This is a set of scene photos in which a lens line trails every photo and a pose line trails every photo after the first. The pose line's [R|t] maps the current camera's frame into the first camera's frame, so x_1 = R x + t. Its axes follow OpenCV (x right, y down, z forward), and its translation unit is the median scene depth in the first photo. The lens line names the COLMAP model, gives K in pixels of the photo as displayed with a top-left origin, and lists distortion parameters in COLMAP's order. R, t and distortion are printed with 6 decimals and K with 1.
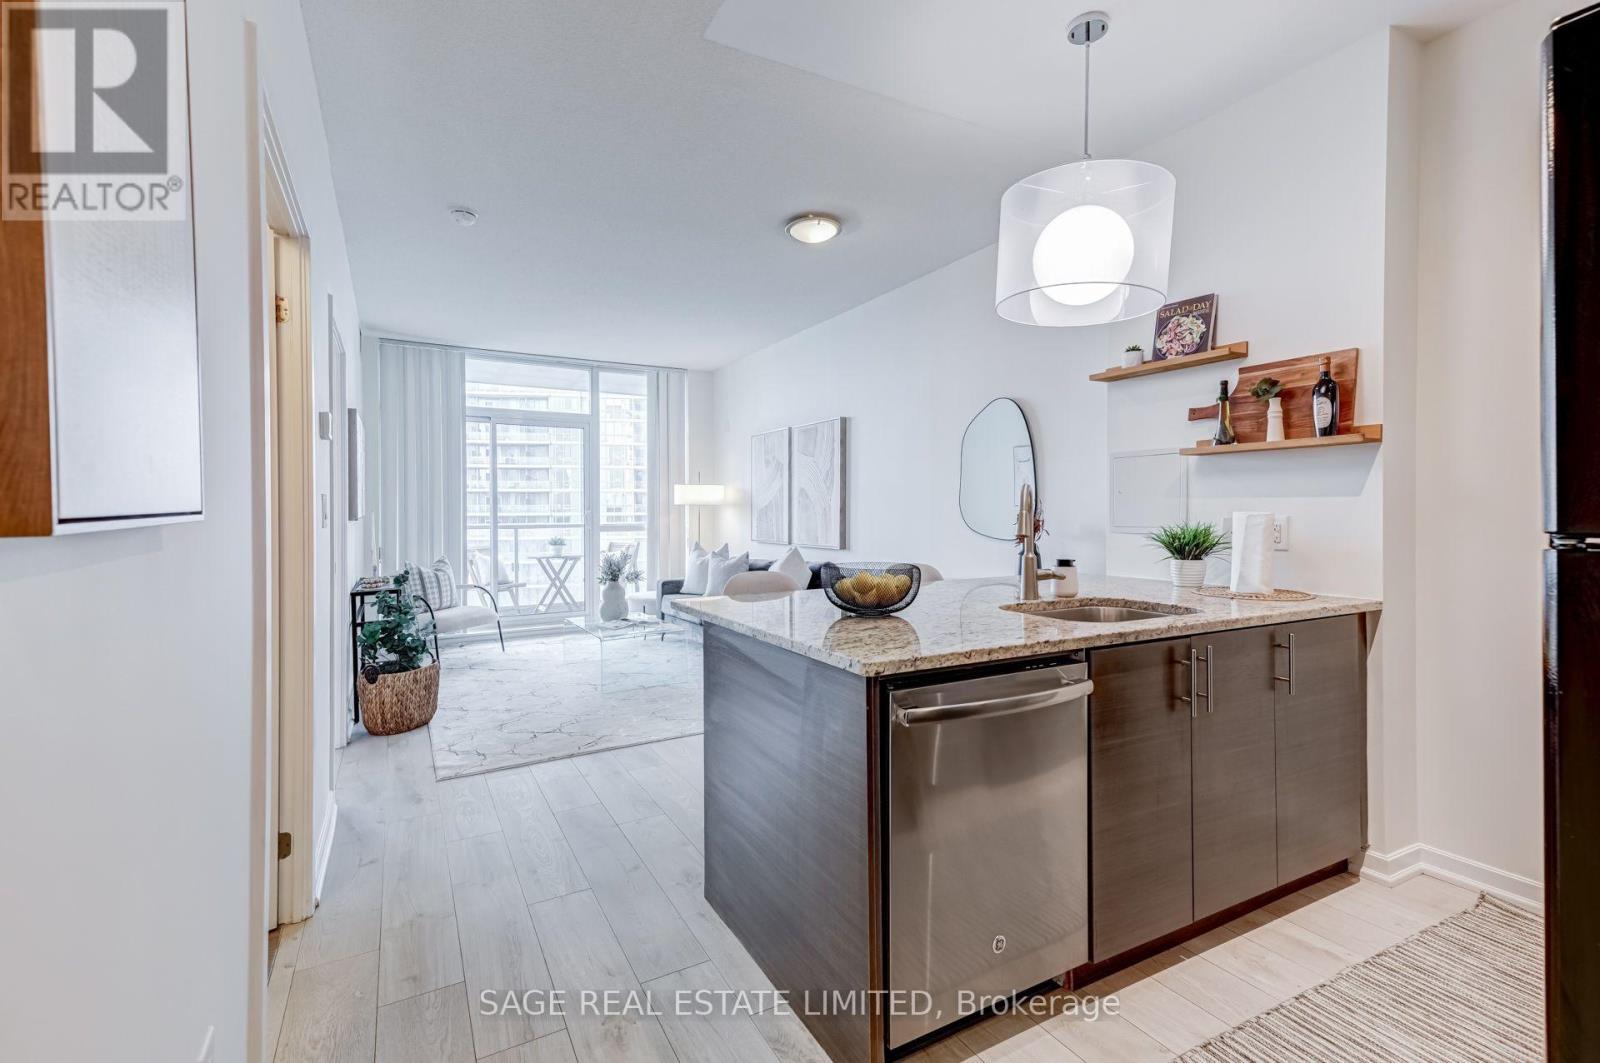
lens RADIAL K [[715.7, 0, 800.0], [0, 715.7, 531.5], [0, 0, 1]] dist [0.000026, -0.000043]
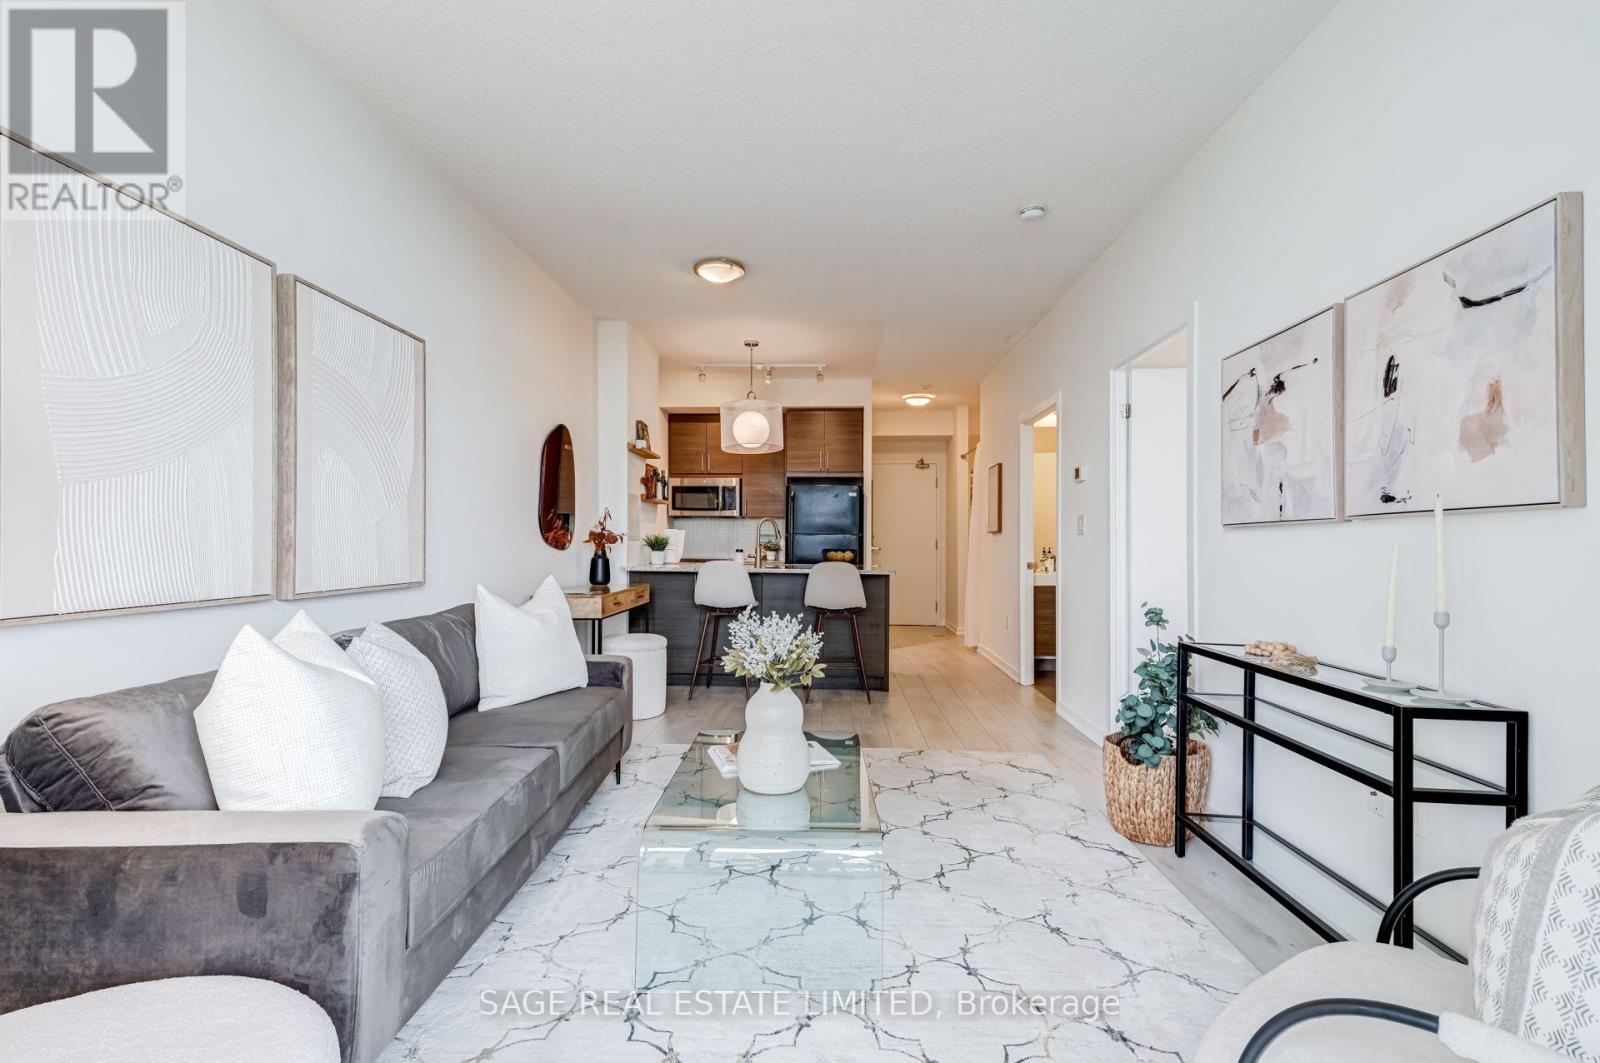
lens RADIAL K [[715.7, 0, 800.0], [0, 715.7, 531.5], [0, 0, 1]] dist [0.000026, -0.000043]
pose [[-0.842833, 0.000265, 0.538175, -0.931113], [0.006057, 0.999941, 0.008993, -0.034242], [-0.538141, 0.010839, -0.842785, 2.514149]]
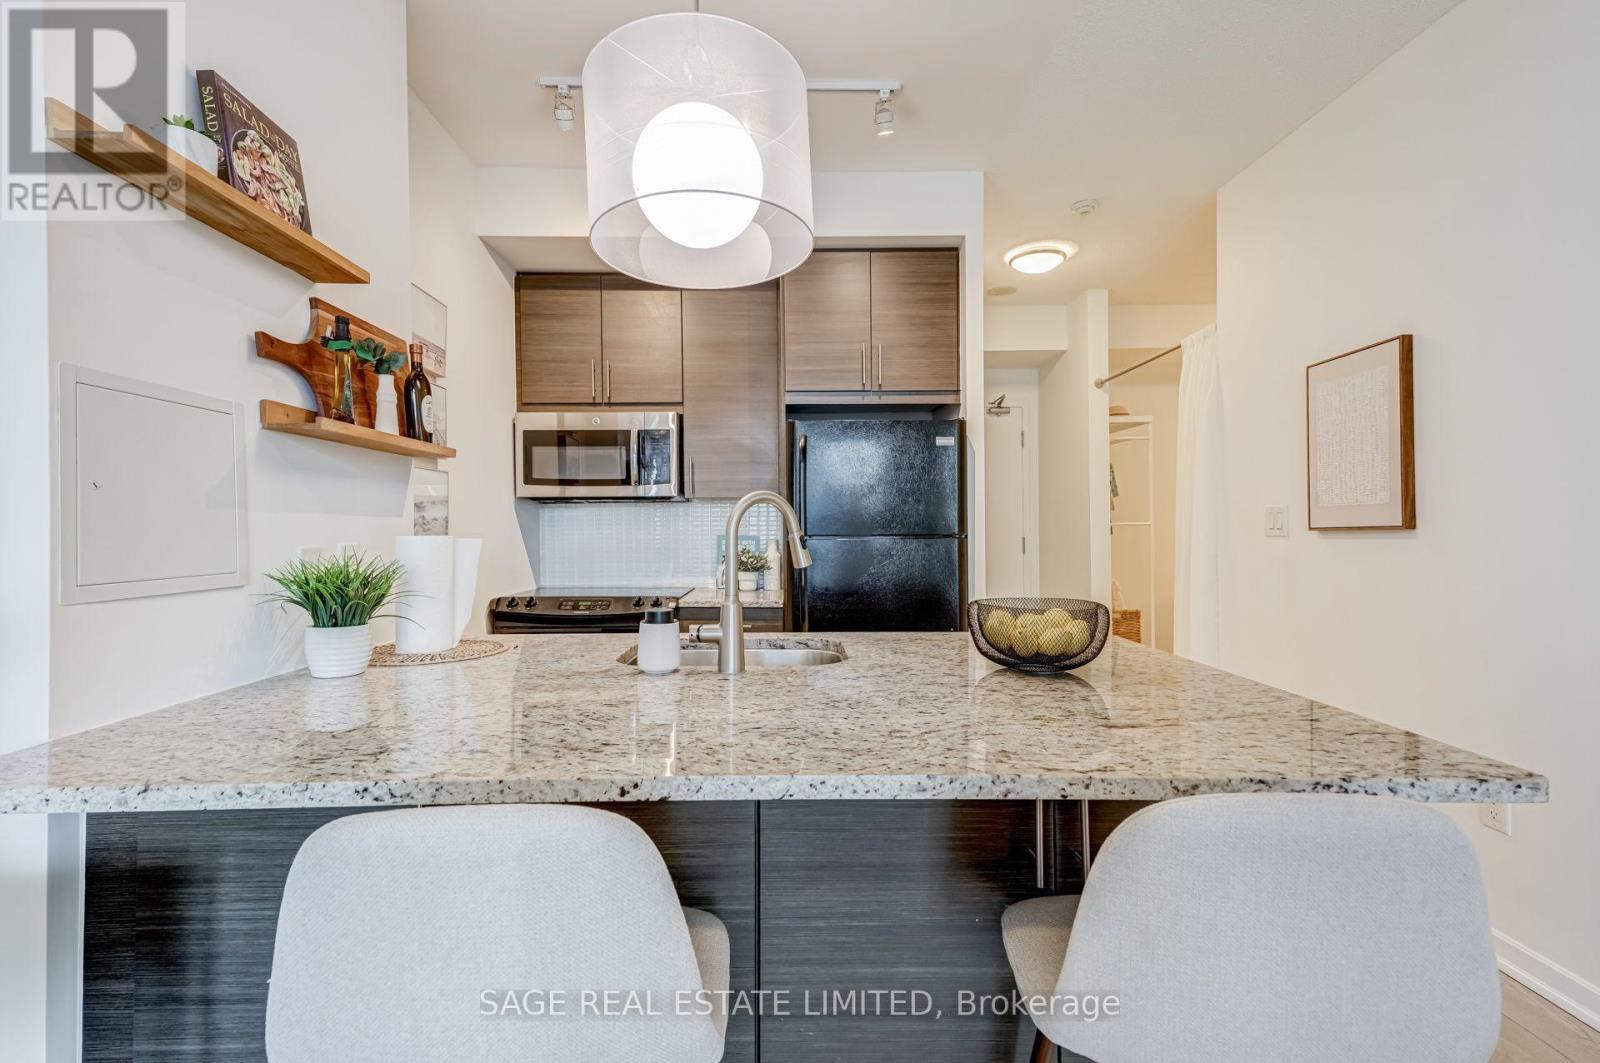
lens RADIAL K [[715.7, 0, 800.0], [0, 715.7, 531.5], [0, 0, 1]] dist [0.000026, -0.000043]
pose [[-0.875320, 0.002109, 0.483540, -0.030176], [0.017097, 0.999500, 0.026589, -0.038401], [-0.483242, 0.031541, -0.874919, 1.292687]]
